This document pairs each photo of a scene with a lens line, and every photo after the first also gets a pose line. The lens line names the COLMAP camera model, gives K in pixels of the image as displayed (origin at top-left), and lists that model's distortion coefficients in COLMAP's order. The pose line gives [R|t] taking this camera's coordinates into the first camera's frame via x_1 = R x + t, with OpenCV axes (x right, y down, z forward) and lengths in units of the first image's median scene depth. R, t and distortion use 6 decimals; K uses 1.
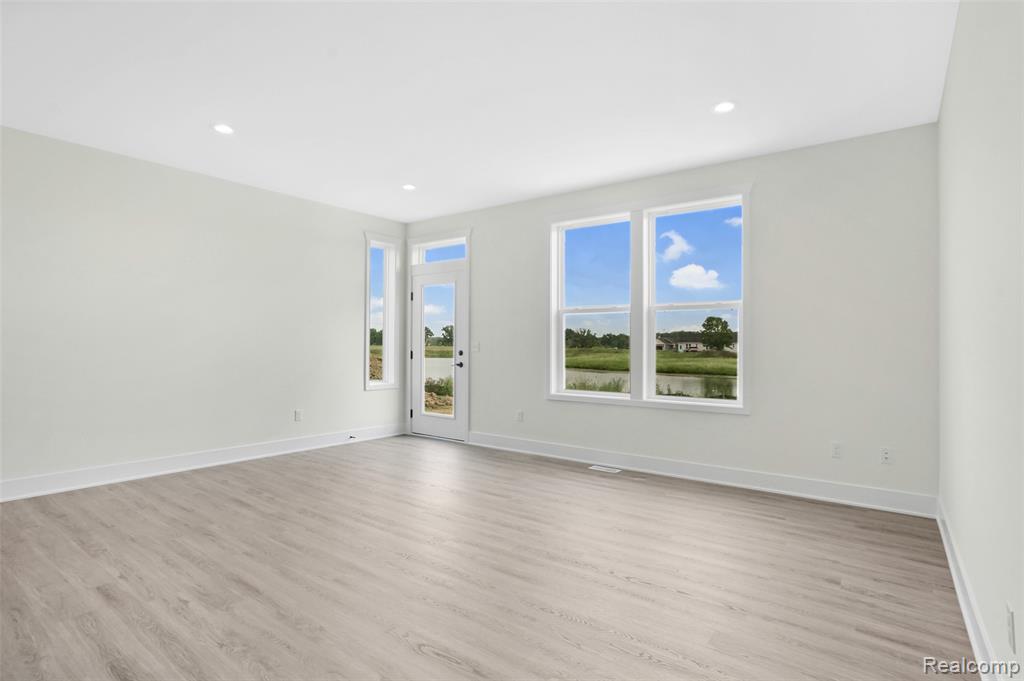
lens RADIAL K [[519.2, 0, 513.3], [0, 519.2, 343.3], [0, 0, 1]] dist [-0.017582, 0.001591]
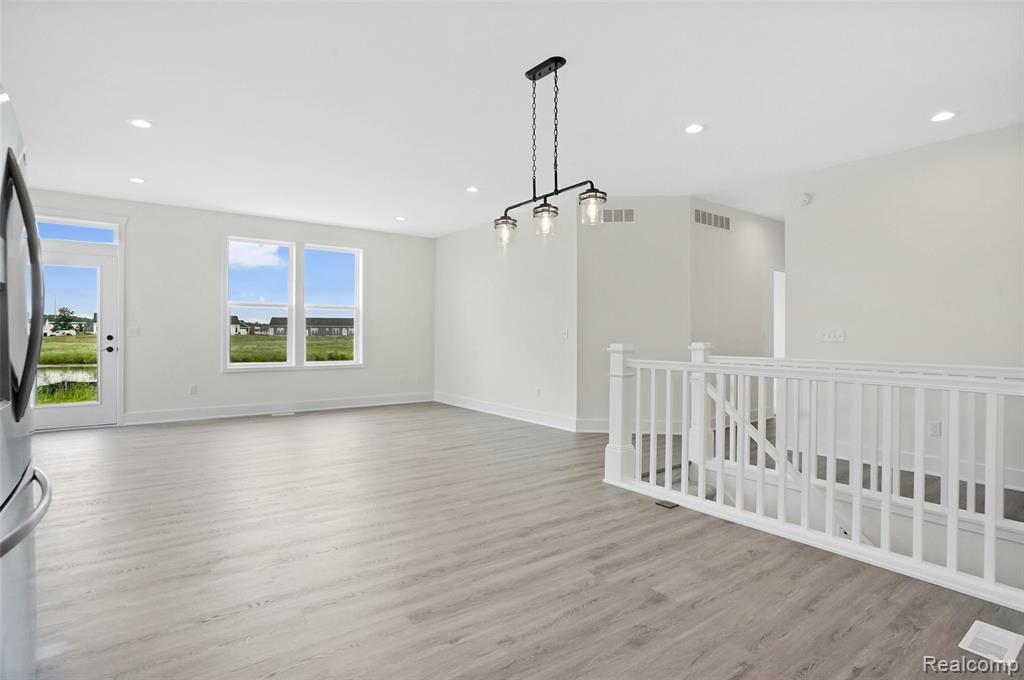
lens RADIAL K [[519.2, 0, 478.8], [0, 519.2, 335.2], [0, 0, 1]] dist [-0.017582, 0.001591]
pose [[0.315687, -0.010637, 0.948804, -0.824386], [-0.006643, 0.999888, 0.013420, -0.004274], [-0.948840, -0.010539, 0.315581, 0.003745]]
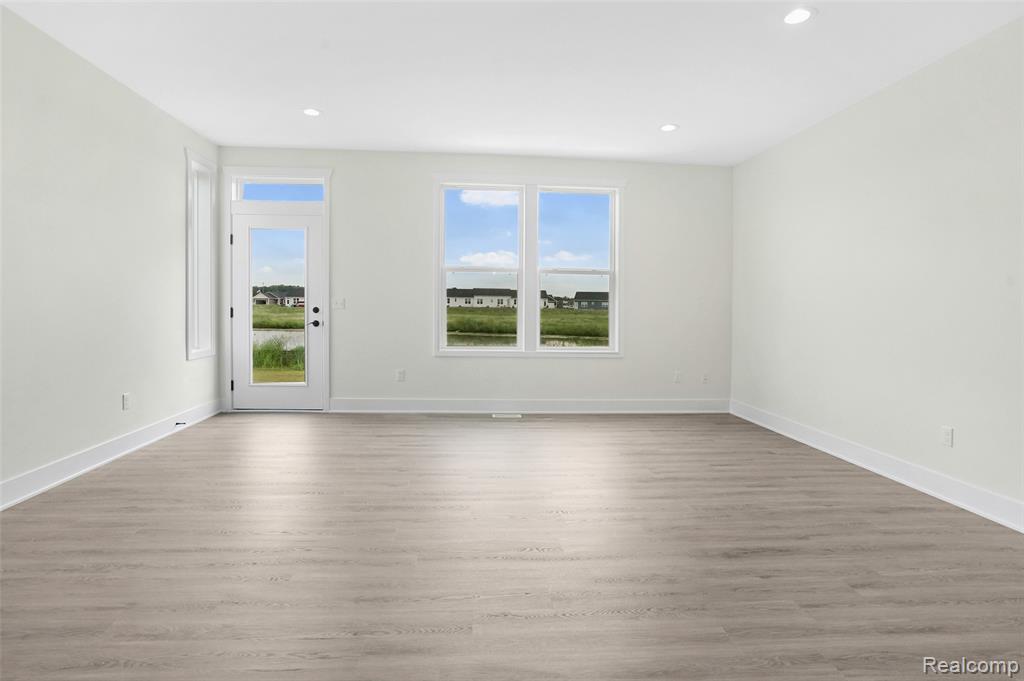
lens RADIAL K [[519.2, 0, 500.4], [0, 519.2, 306.0], [0, 0, 1]] dist [-0.017582, 0.001591]
pose [[0.760940, 0.001731, 0.648820, -0.430133], [-0.011771, 0.999869, 0.011138, -0.001437], [-0.648715, -0.016113, 0.760861, 0.137095]]
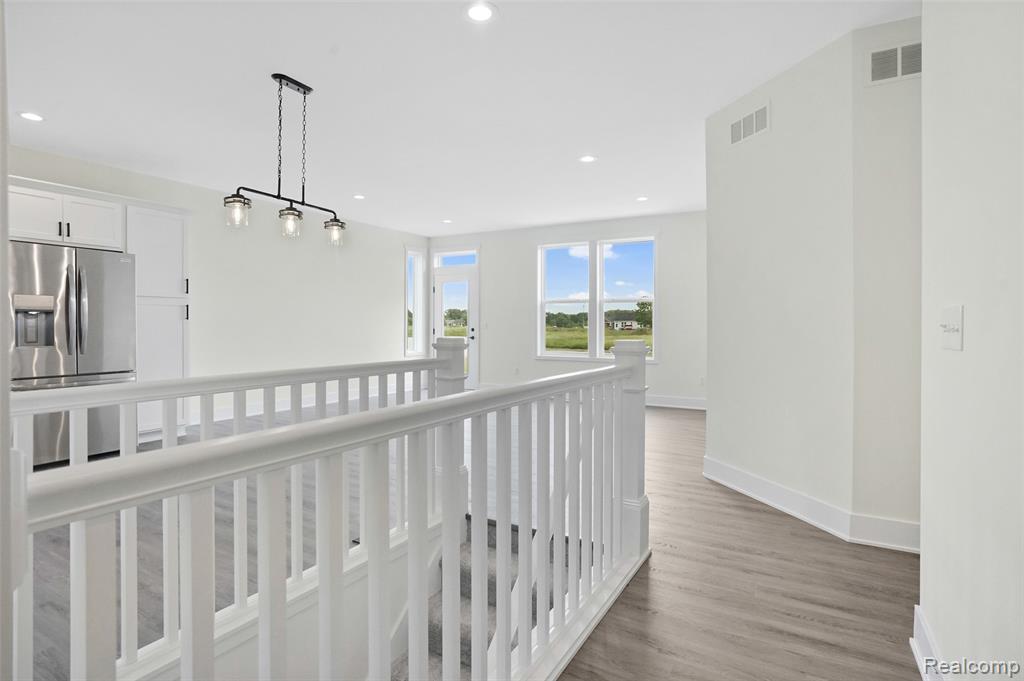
lens RADIAL K [[519.2, 0, 511.8], [0, 519.2, 331.2], [0, 0, 1]] dist [-0.017582, 0.001591]
pose [[0.993608, -0.003679, 0.112826, -0.156650], [0.001618, 0.999830, 0.018350, -0.003283], [-0.112875, -0.018050, 0.993445, -0.463290]]
